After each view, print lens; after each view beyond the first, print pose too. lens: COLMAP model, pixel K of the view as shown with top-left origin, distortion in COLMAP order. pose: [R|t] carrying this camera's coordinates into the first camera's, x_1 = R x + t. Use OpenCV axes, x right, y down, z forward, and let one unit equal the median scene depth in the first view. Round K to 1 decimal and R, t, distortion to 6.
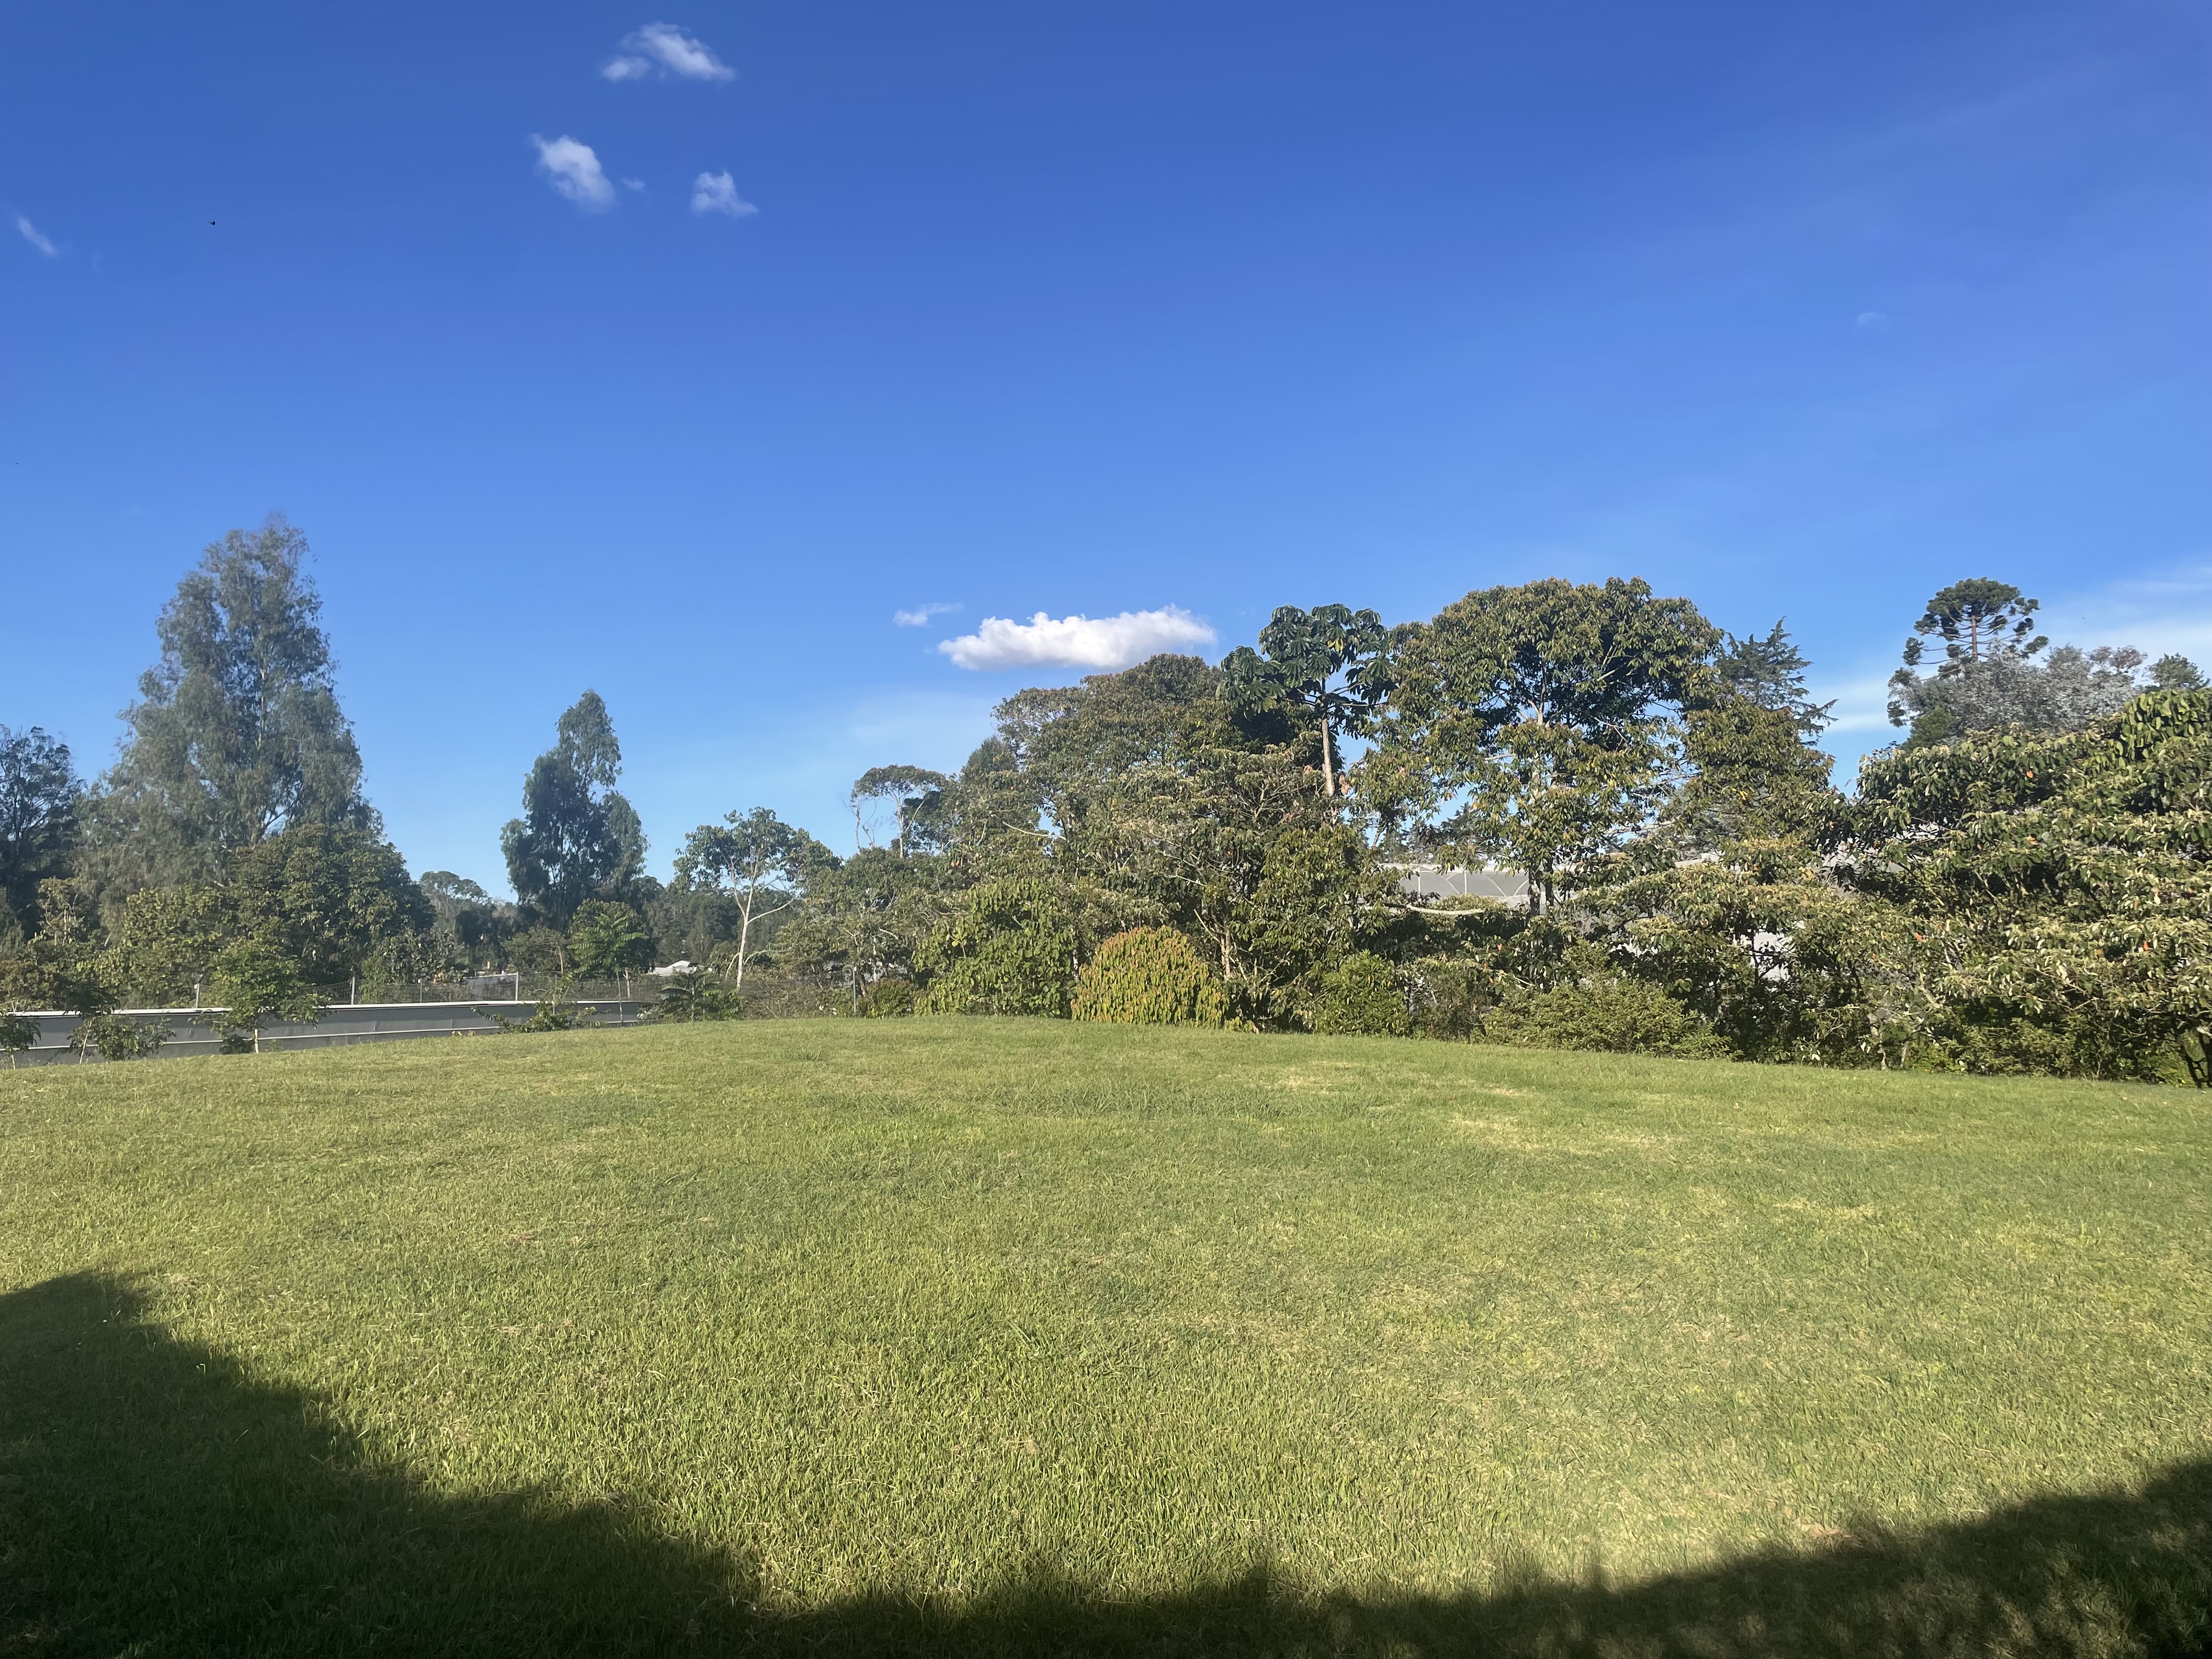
lens RADIAL K [[1663.7, 0, 1108.5], [0, 1663.7, 802.4], [0, 0, 1]] dist [0.089448, -0.111647]
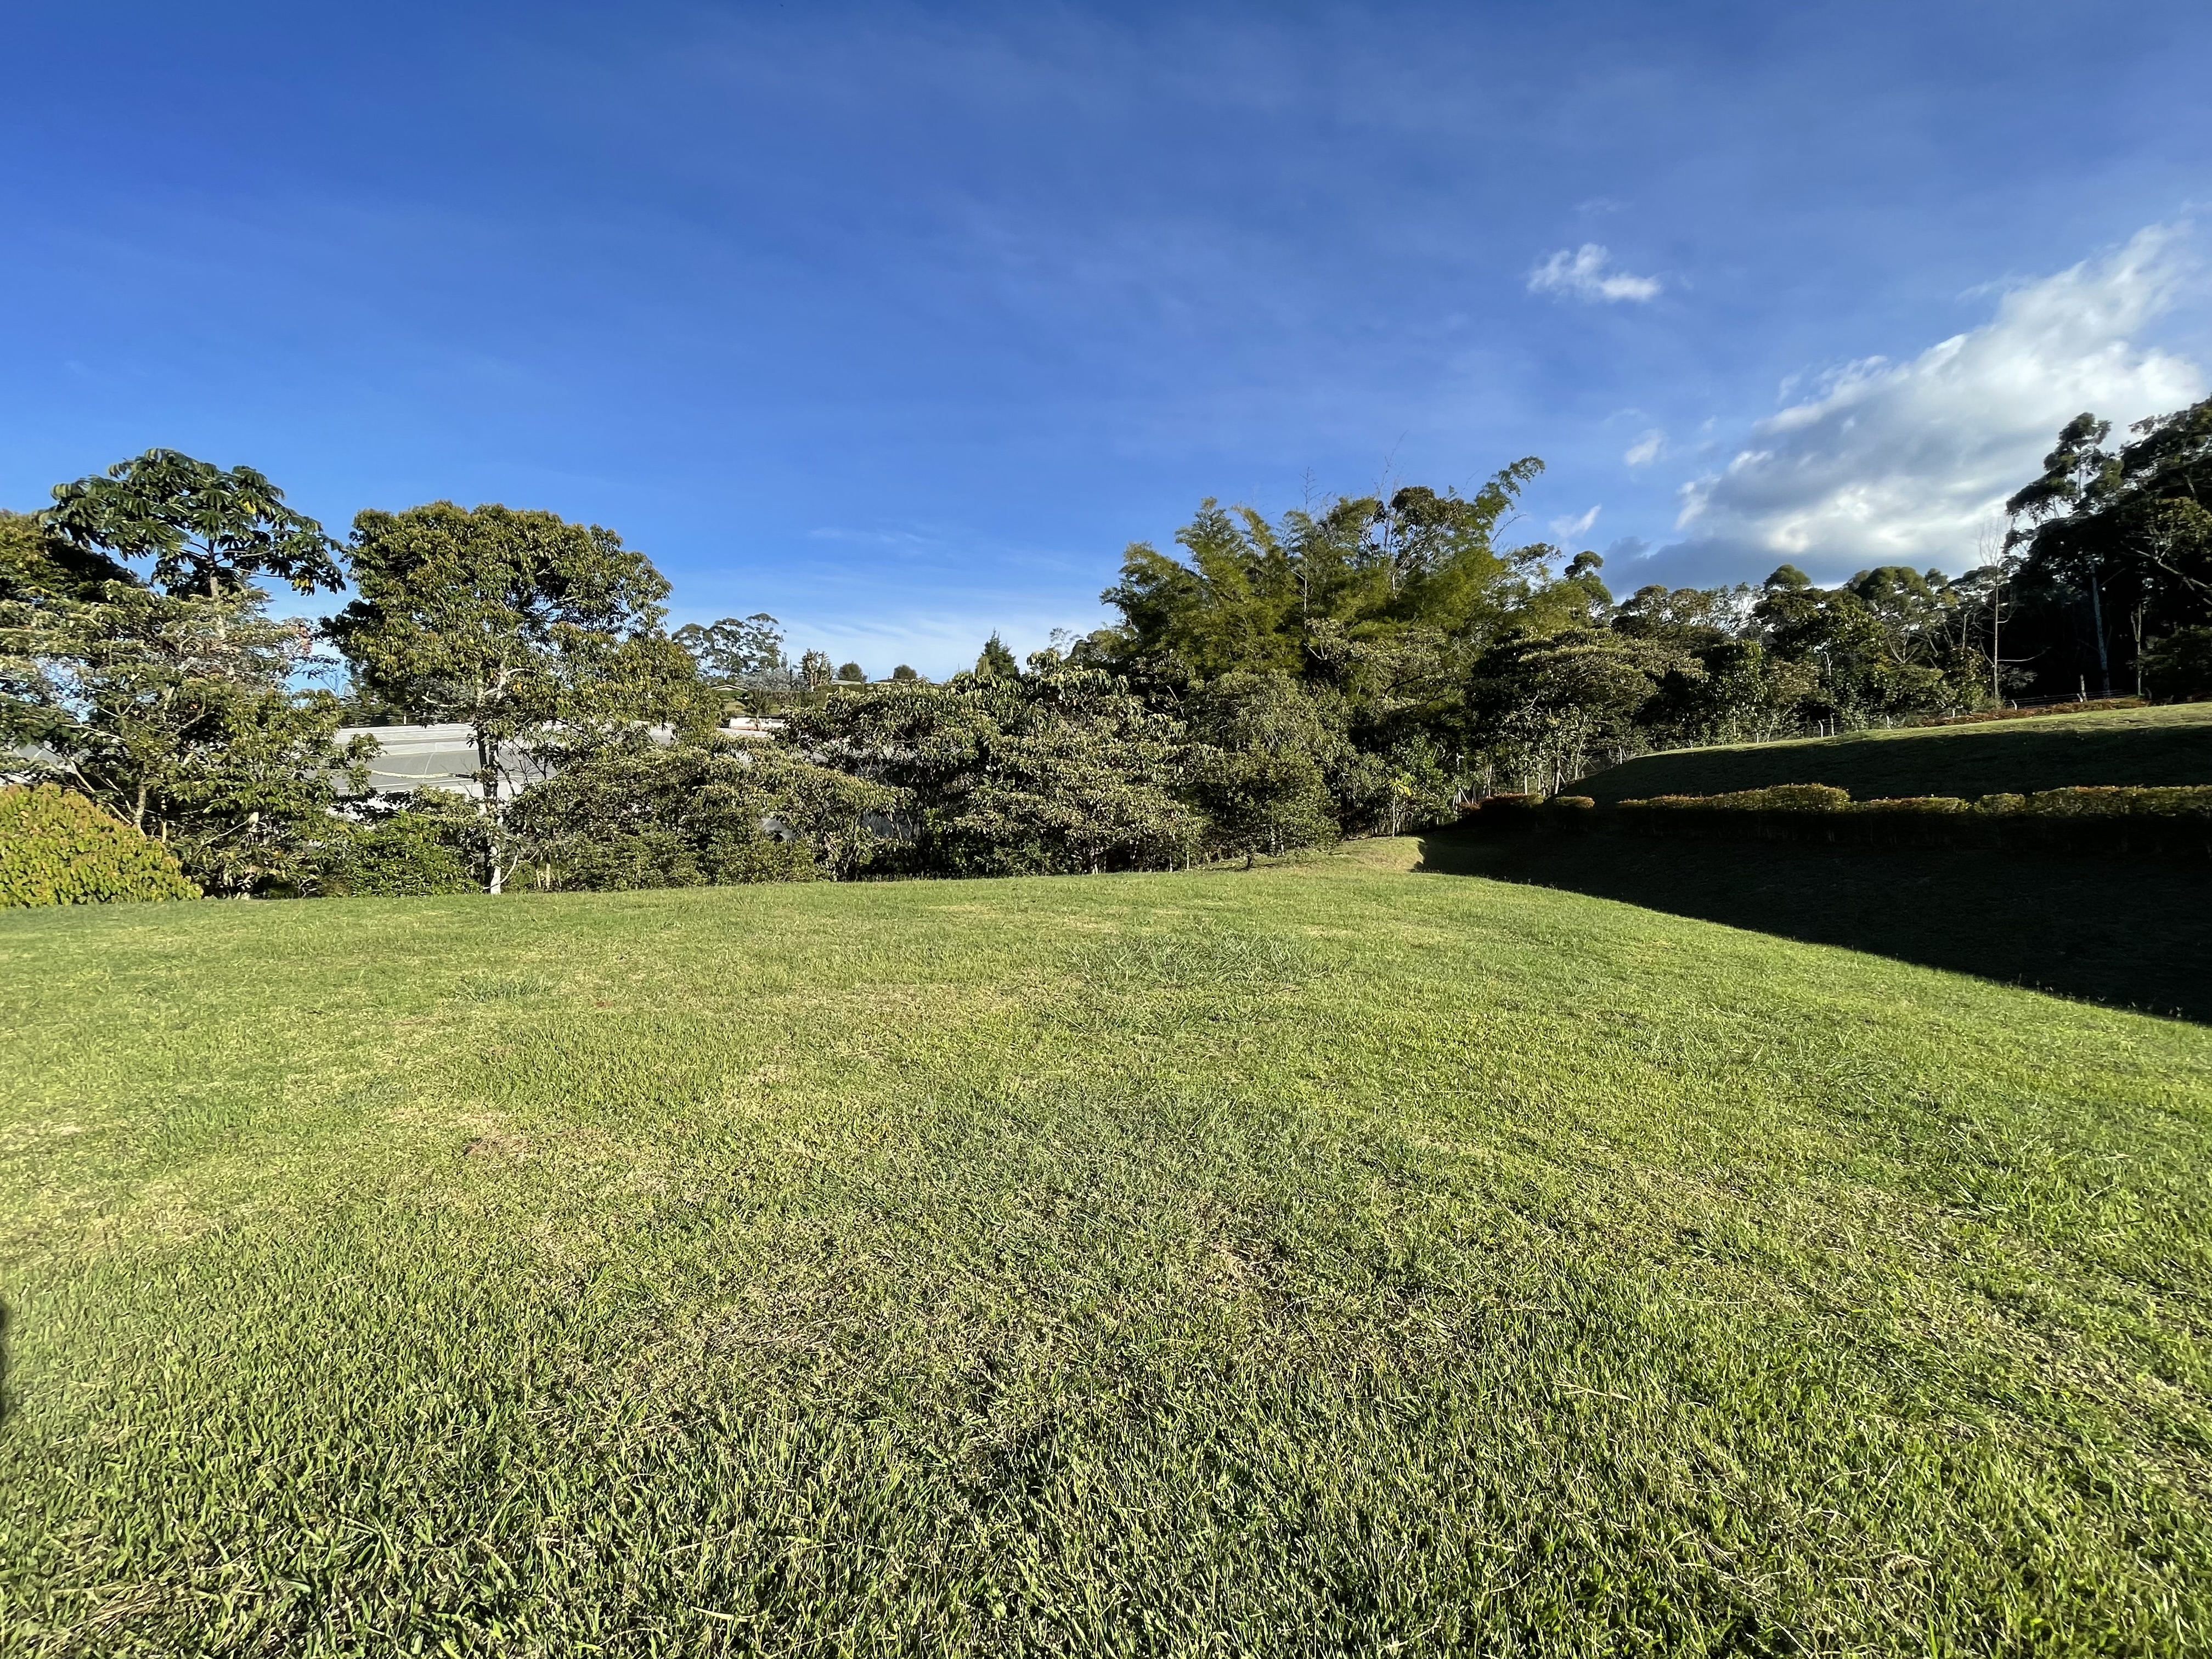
lens RADIAL K [[896.9, 0, 1107.7], [0, 896.9, 826.8], [0, 0, 1]] dist [-0.004124, 0.000786]
pose [[0.357524, -0.025518, 0.933555, -0.190412], [-0.080702, 0.995043, 0.058106, 0.024726], [-0.930411, -0.096114, 0.353692, 0.314789]]
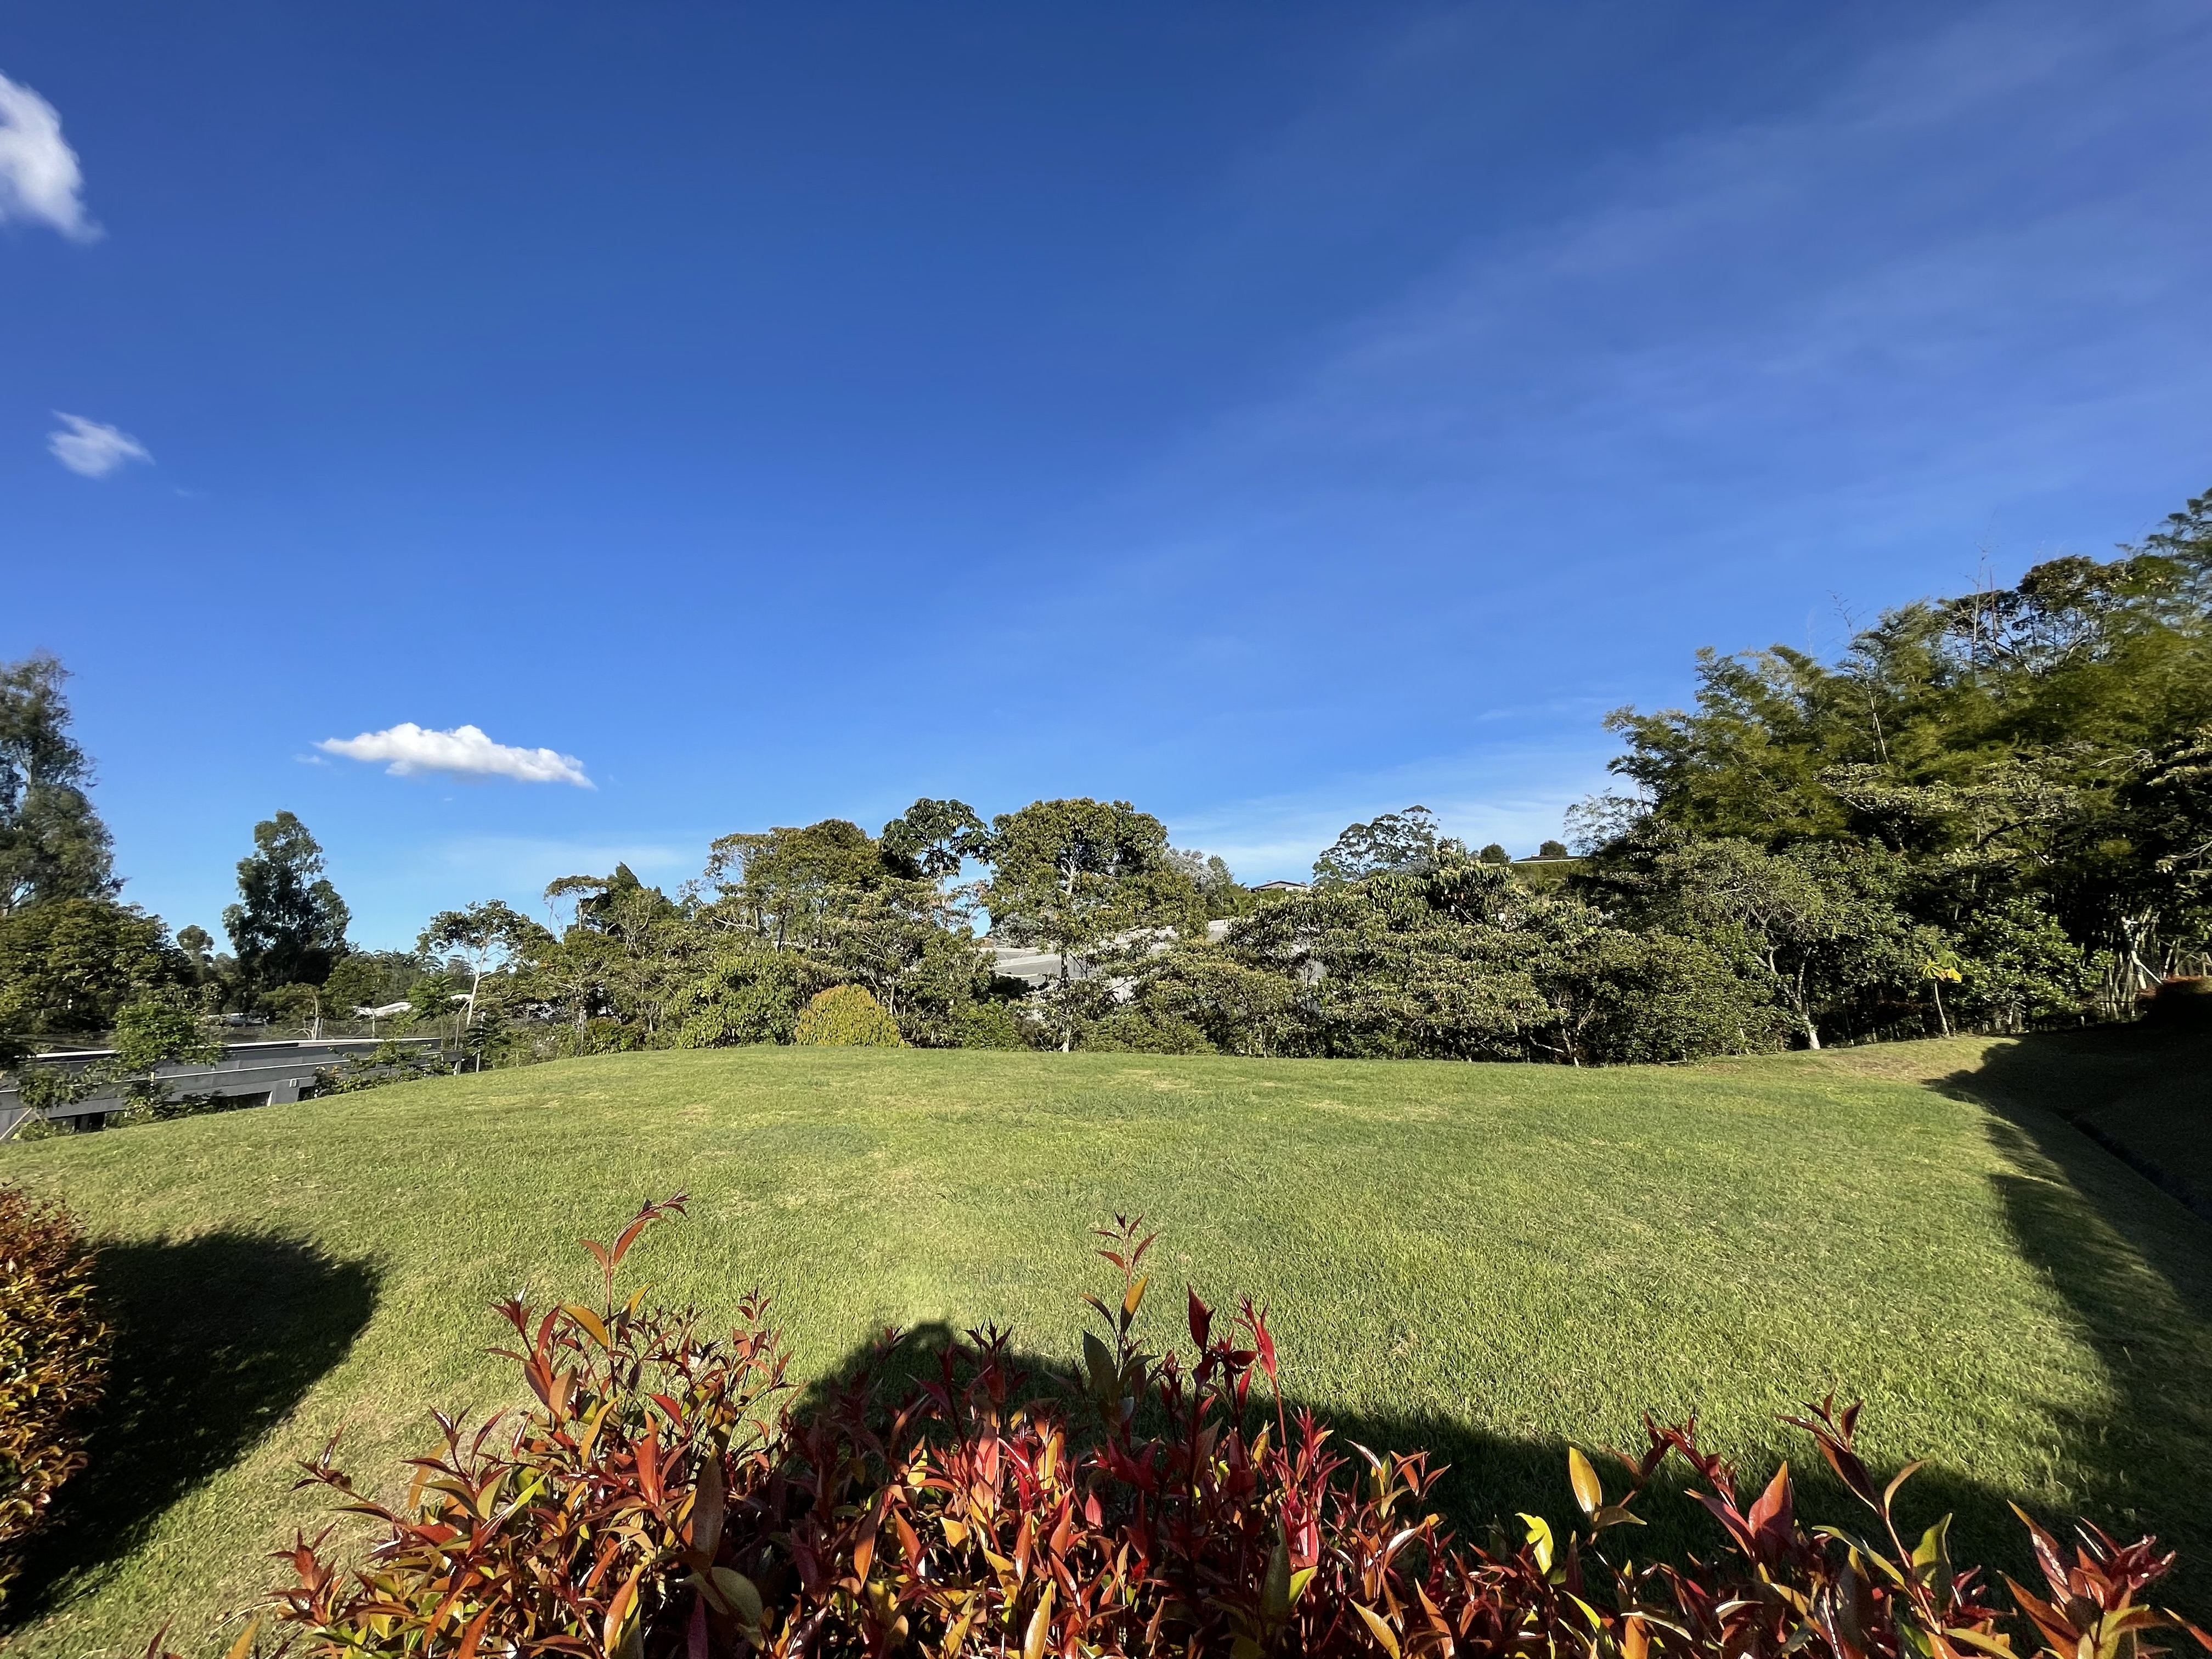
lens RADIAL K [[896.9, 0, 1113.0], [0, 896.9, 842.8], [0, 0, 1]] dist [-0.004124, 0.000786]
pose [[0.887395, 0.068869, 0.455836, -0.146903], [-0.034347, 0.995907, -0.083601, 0.000606], [-0.459728, 0.058530, 0.886129, 0.086230]]
